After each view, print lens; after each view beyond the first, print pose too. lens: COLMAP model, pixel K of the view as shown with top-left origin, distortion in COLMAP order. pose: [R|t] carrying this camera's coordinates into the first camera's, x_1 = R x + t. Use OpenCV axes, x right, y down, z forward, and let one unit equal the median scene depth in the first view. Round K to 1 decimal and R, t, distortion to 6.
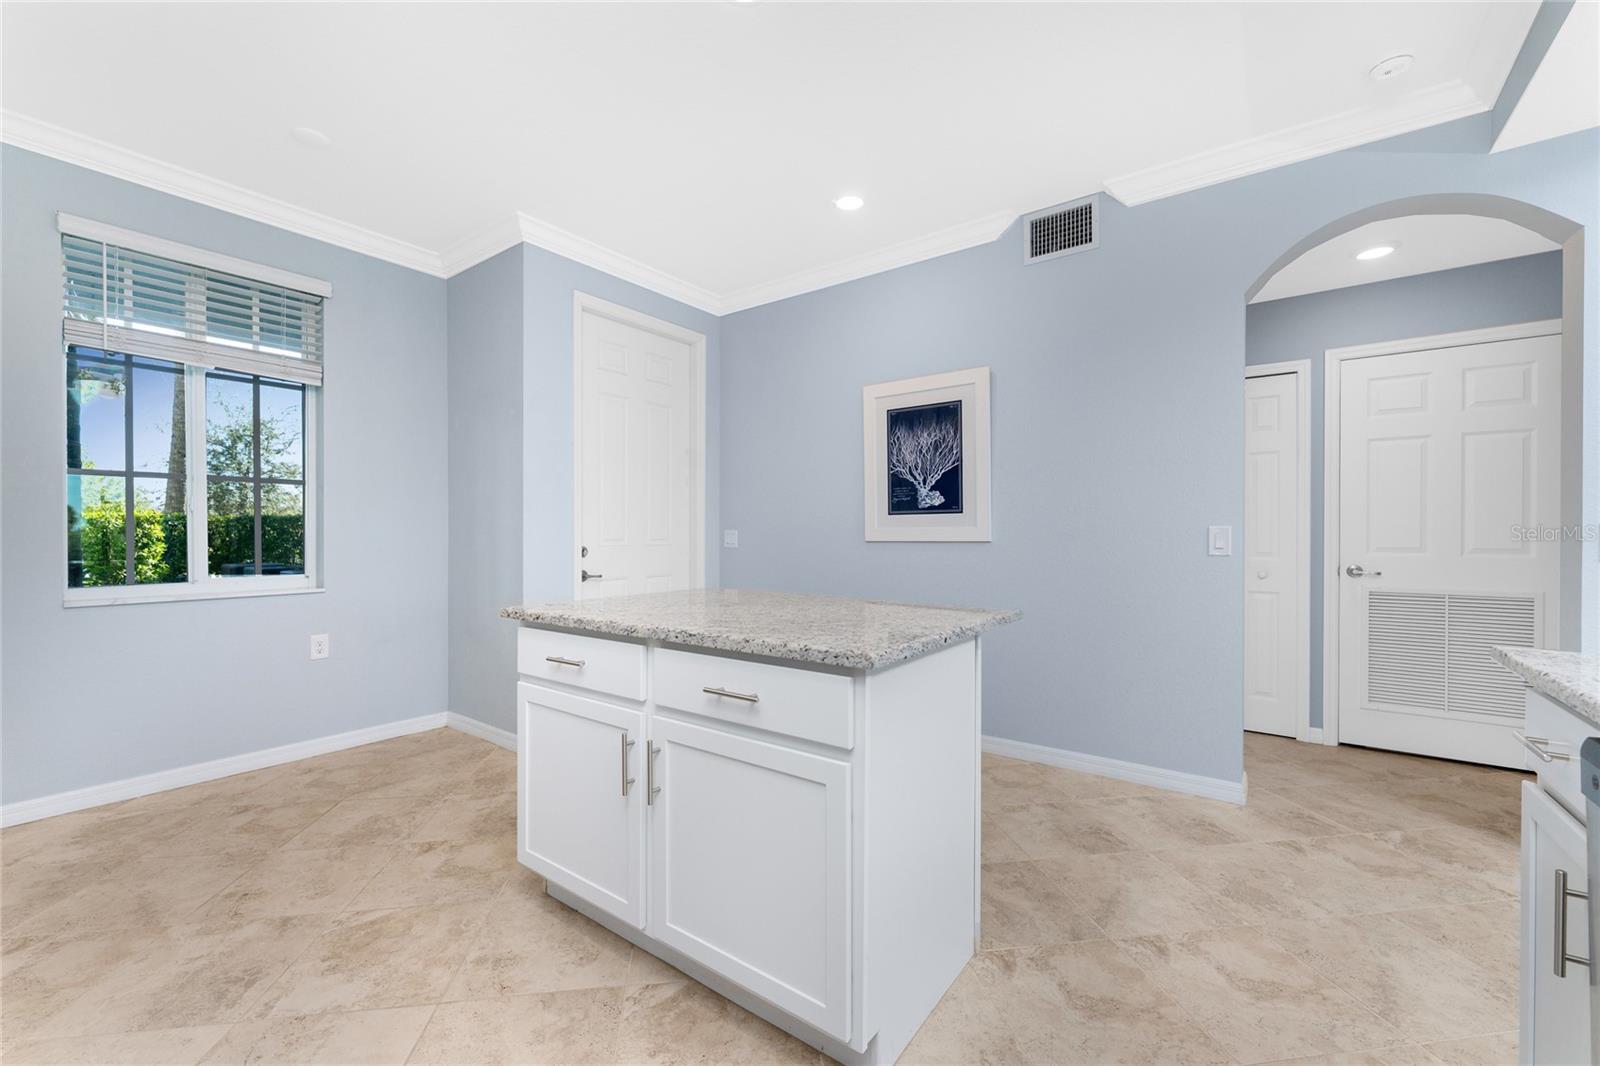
lens RADIAL K [[648.5, 0, 807.0], [0, 648.5, 511.2], [0, 0, 1]] dist [0.000682, -0.000582]
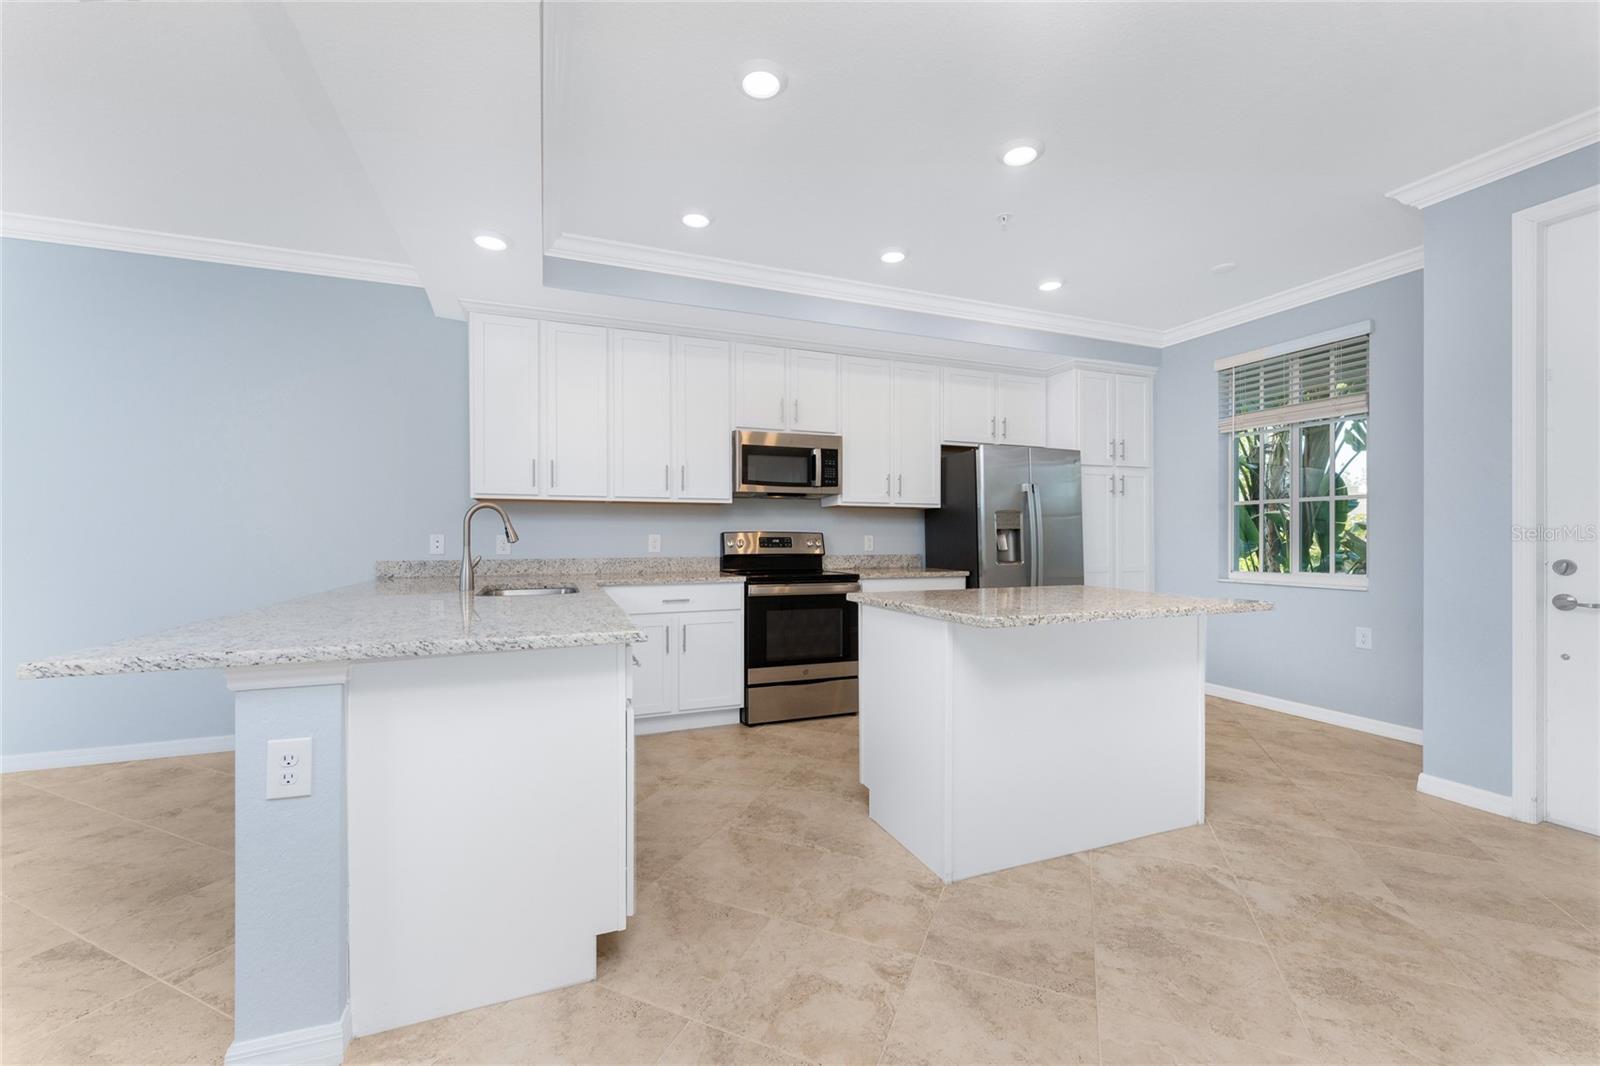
lens RADIAL K [[648.5, 0, 795.9], [0, 648.5, 535.4], [0, 0, 1]] dist [0.000682, -0.000582]
pose [[-0.538521, -0.005768, -0.842593, 0.837242], [0.029523, 0.999233, -0.025710, 0.025531], [0.842095, -0.038721, -0.537937, 0.834986]]
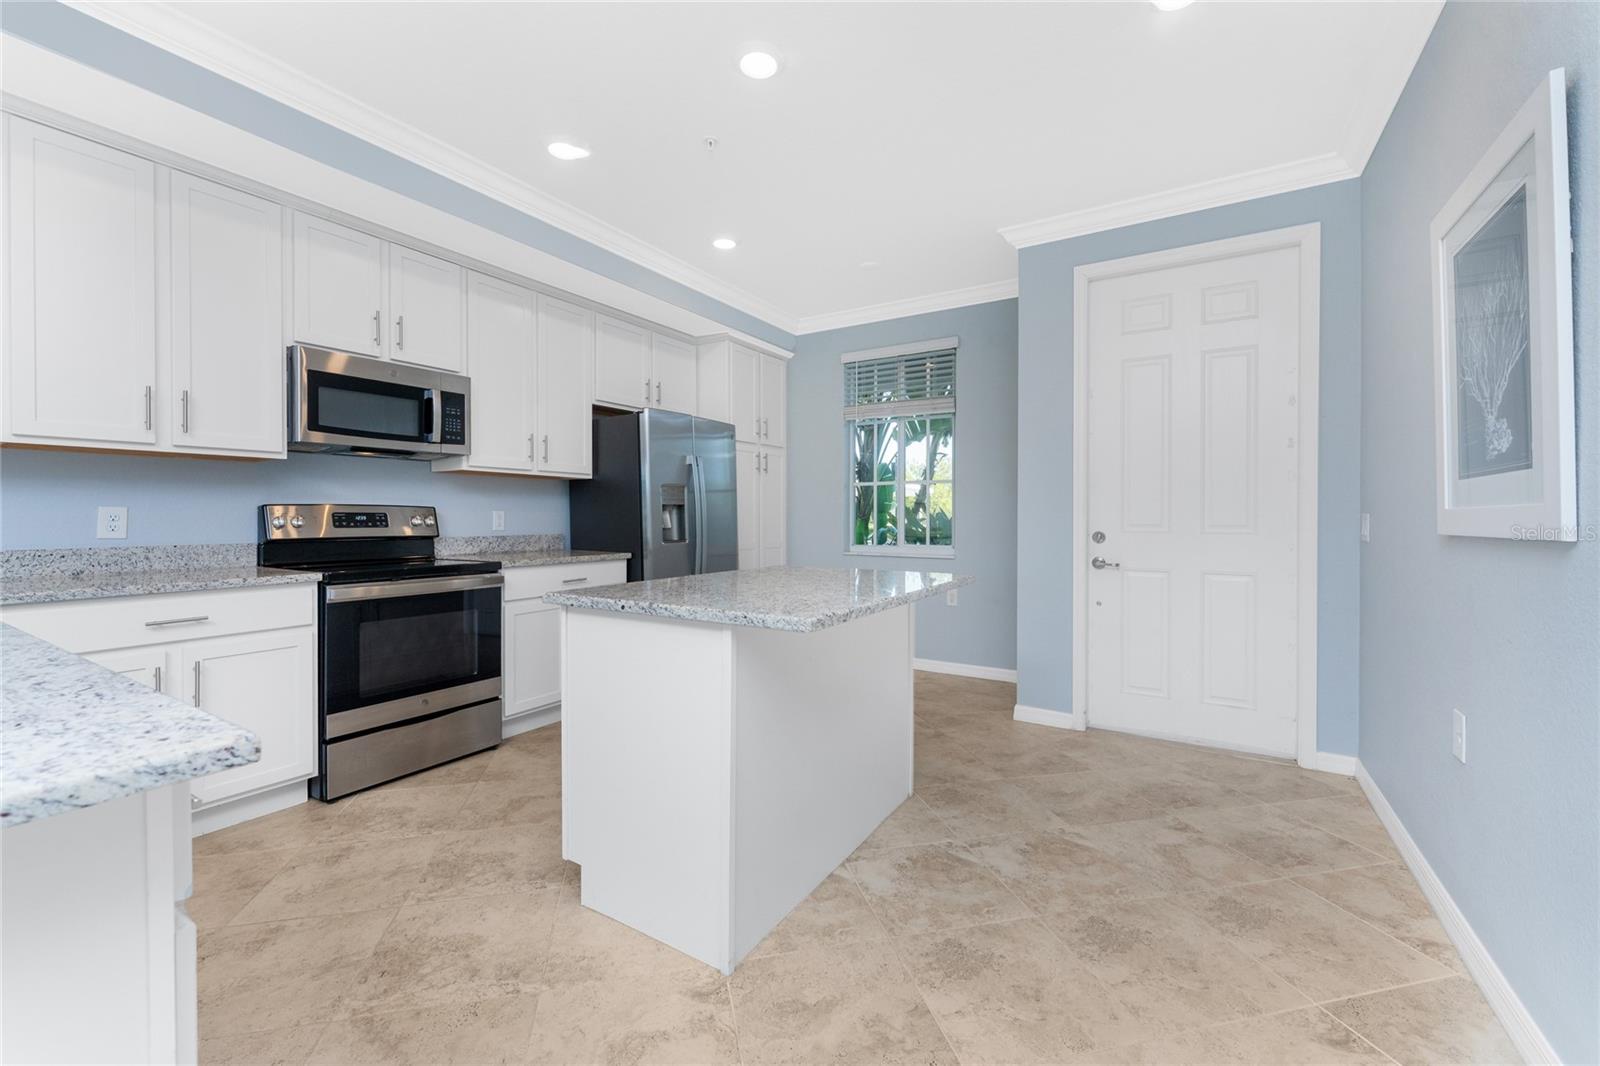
lens RADIAL K [[648.5, 0, 798.6], [0, 648.5, 519.9], [0, 0, 1]] dist [0.000682, -0.000582]
pose [[0.076468, 0.004647, -0.997061, 0.683696], [0.034121, 0.999391, 0.007275, 0.017515], [0.996488, -0.034577, 0.076263, 0.608100]]
